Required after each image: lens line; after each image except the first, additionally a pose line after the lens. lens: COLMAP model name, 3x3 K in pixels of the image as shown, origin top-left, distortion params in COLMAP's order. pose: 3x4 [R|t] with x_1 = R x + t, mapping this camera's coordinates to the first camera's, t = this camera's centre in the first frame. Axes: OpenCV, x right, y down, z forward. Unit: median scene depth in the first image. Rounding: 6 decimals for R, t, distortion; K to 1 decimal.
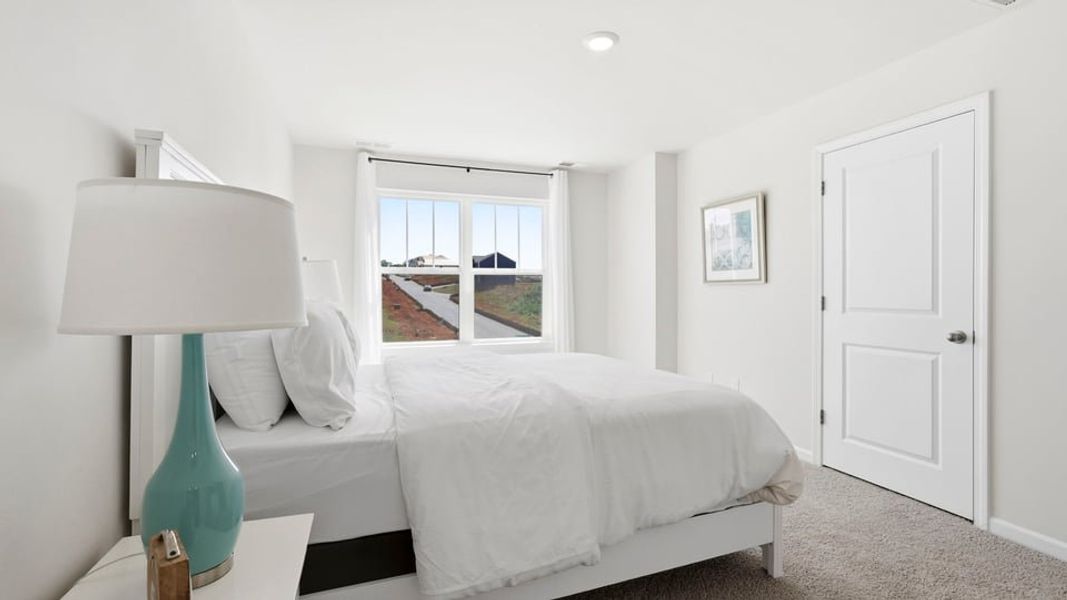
lens RADIAL K [[478.6, 0, 558.3], [0, 478.6, 293.9], [0, 0, 1]] dist [-0.005308, 0.000383]
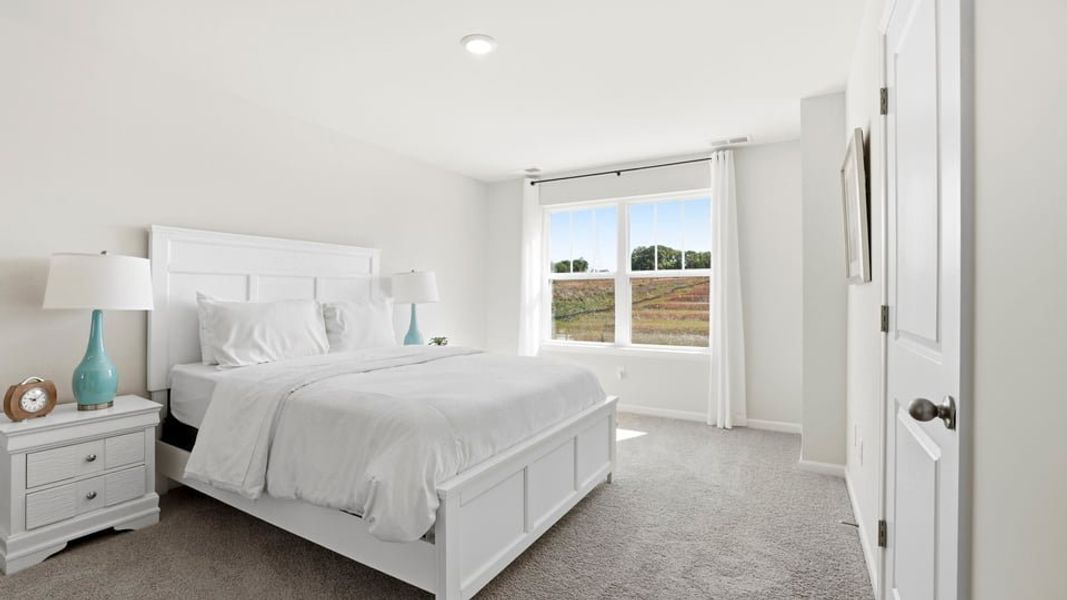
lens RADIAL K [[478.6, 0, 532.3], [0, 478.6, 297.4], [0, 0, 1]] dist [-0.005308, 0.000383]
pose [[0.623268, 0.008472, -0.781962, 0.533251], [-0.007418, 0.999960, 0.004921, -0.005063], [0.781973, 0.002734, 0.623307, 0.263314]]
